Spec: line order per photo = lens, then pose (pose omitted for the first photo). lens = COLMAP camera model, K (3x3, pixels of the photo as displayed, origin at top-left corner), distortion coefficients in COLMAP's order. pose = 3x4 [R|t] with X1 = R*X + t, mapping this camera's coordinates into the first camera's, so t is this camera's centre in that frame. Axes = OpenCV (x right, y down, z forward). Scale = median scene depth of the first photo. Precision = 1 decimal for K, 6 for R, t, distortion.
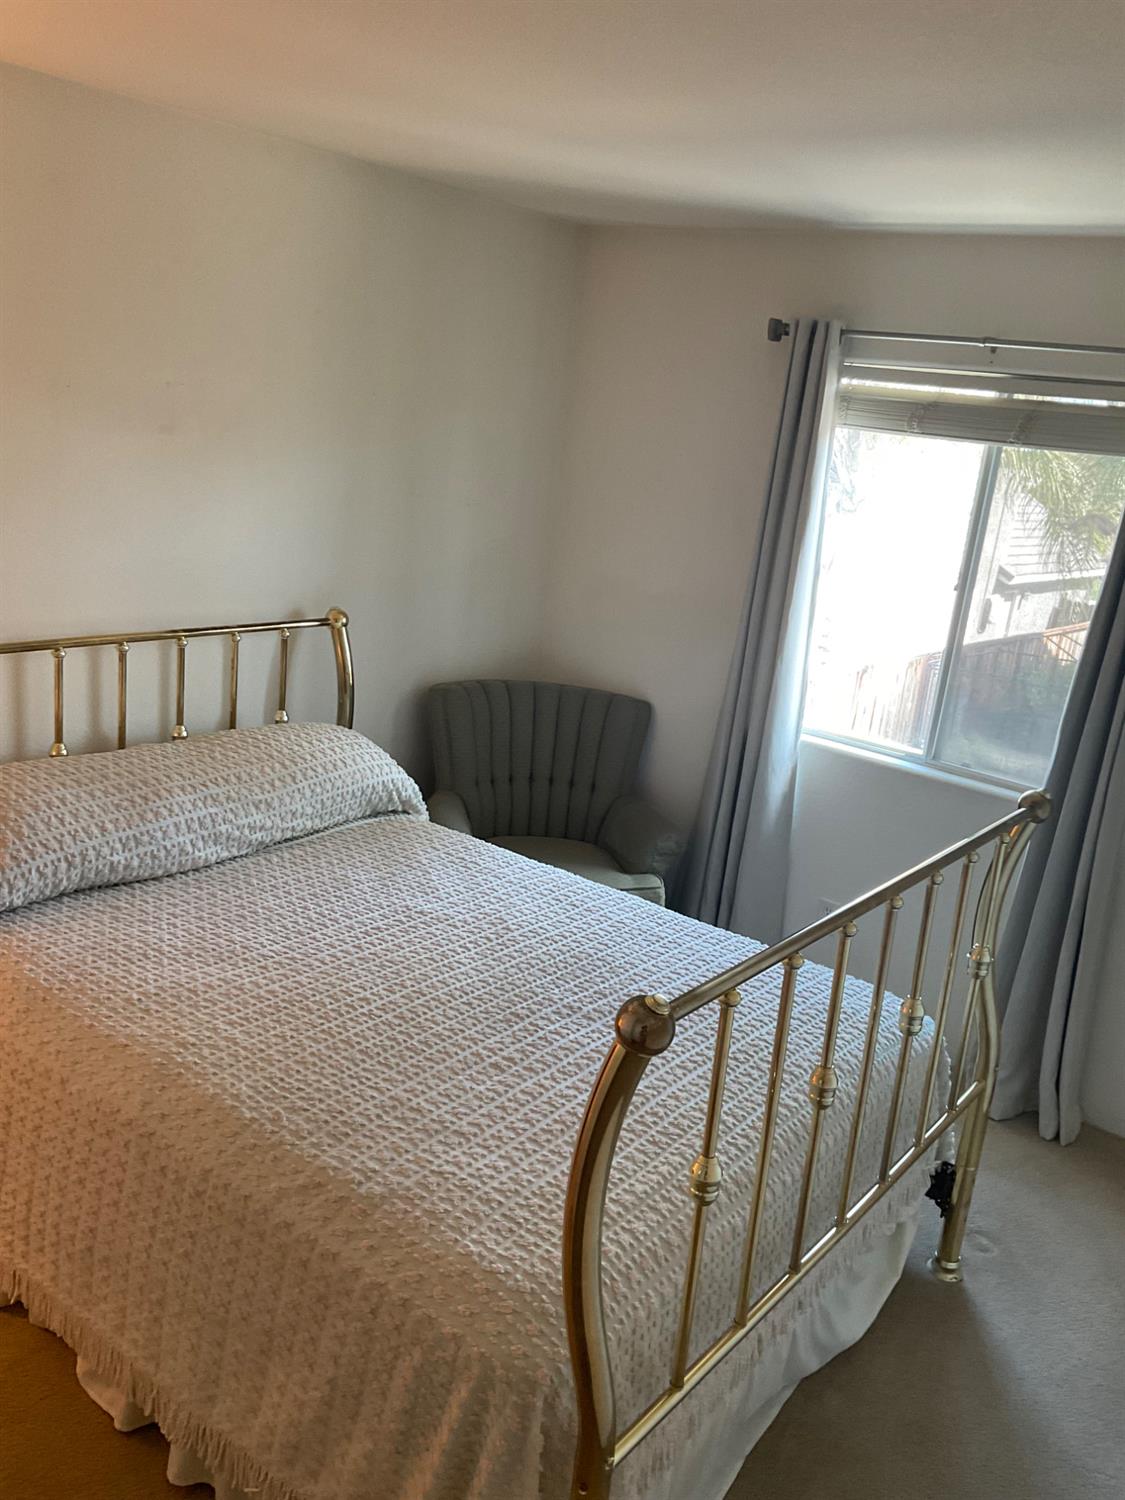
lens RADIAL K [[1254.6, 0, 574.4], [0, 1254.6, 758.5], [0, 0, 1]] dist [0.057892, -0.102772]
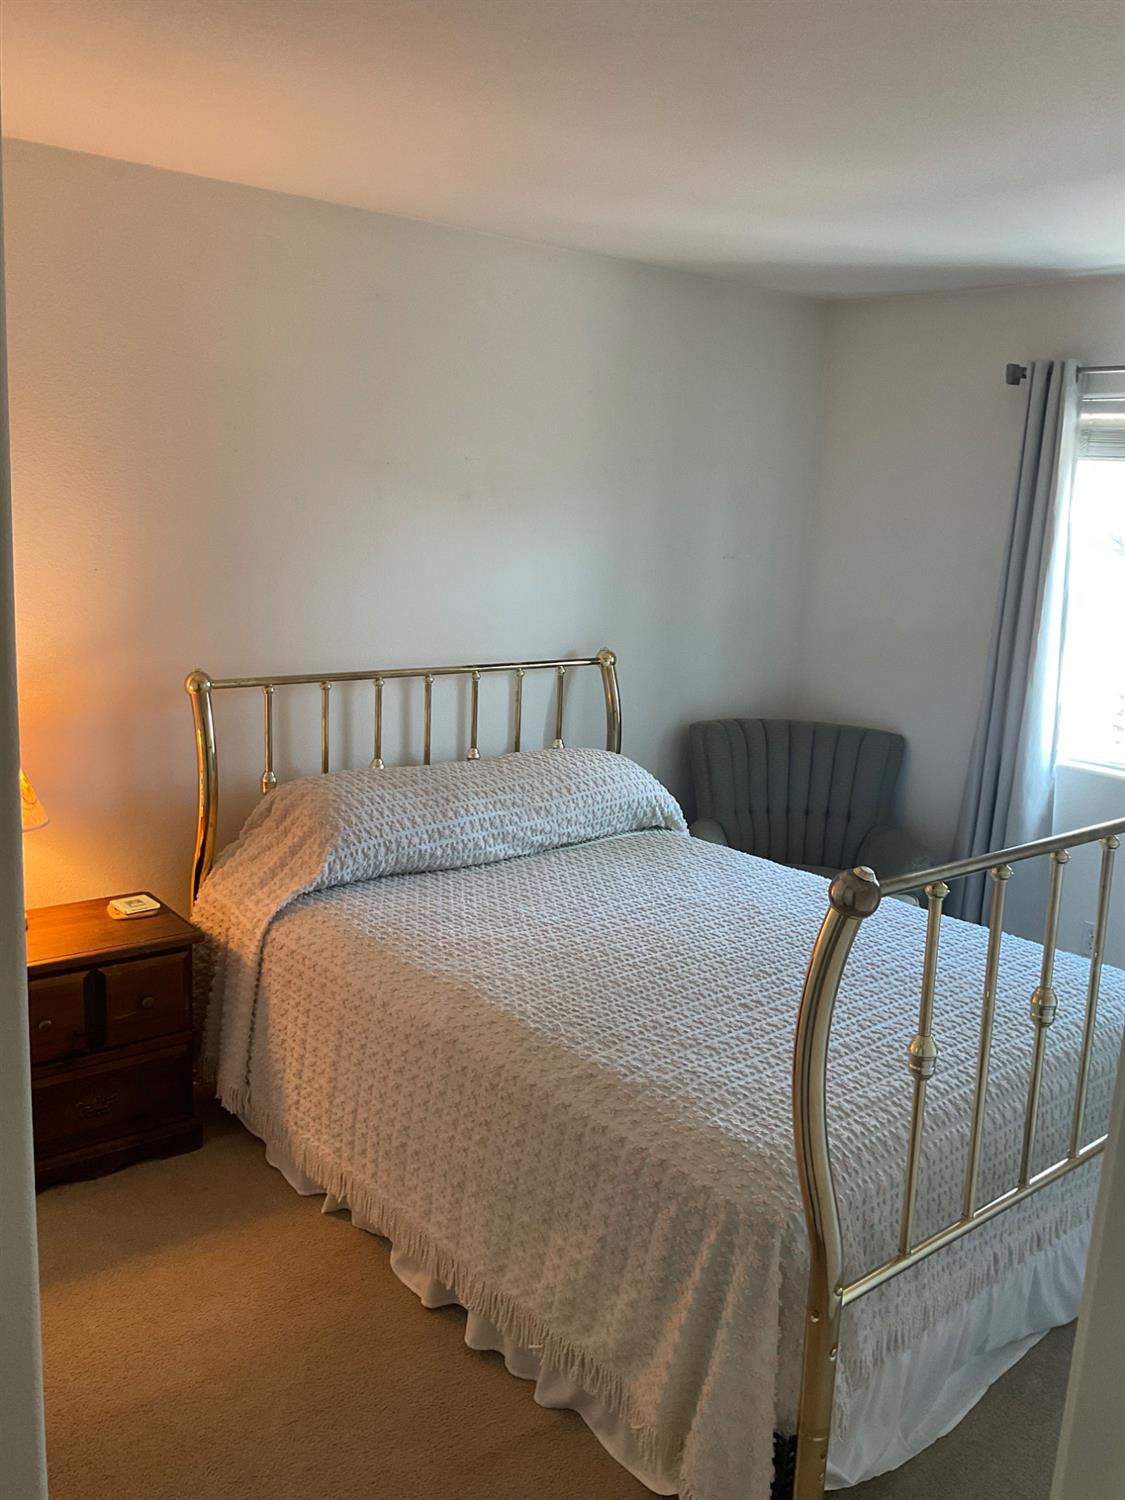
lens RADIAL K [[1254.6, 0, 551.0], [0, 1254.6, 736.3], [0, 0, 1]] dist [0.057892, -0.102772]
pose [[0.972784, -0.021458, -0.230720, 0.033549], [-0.001318, 0.995174, -0.098113, 0.113607], [0.231712, 0.095747, 0.968061, -0.150674]]
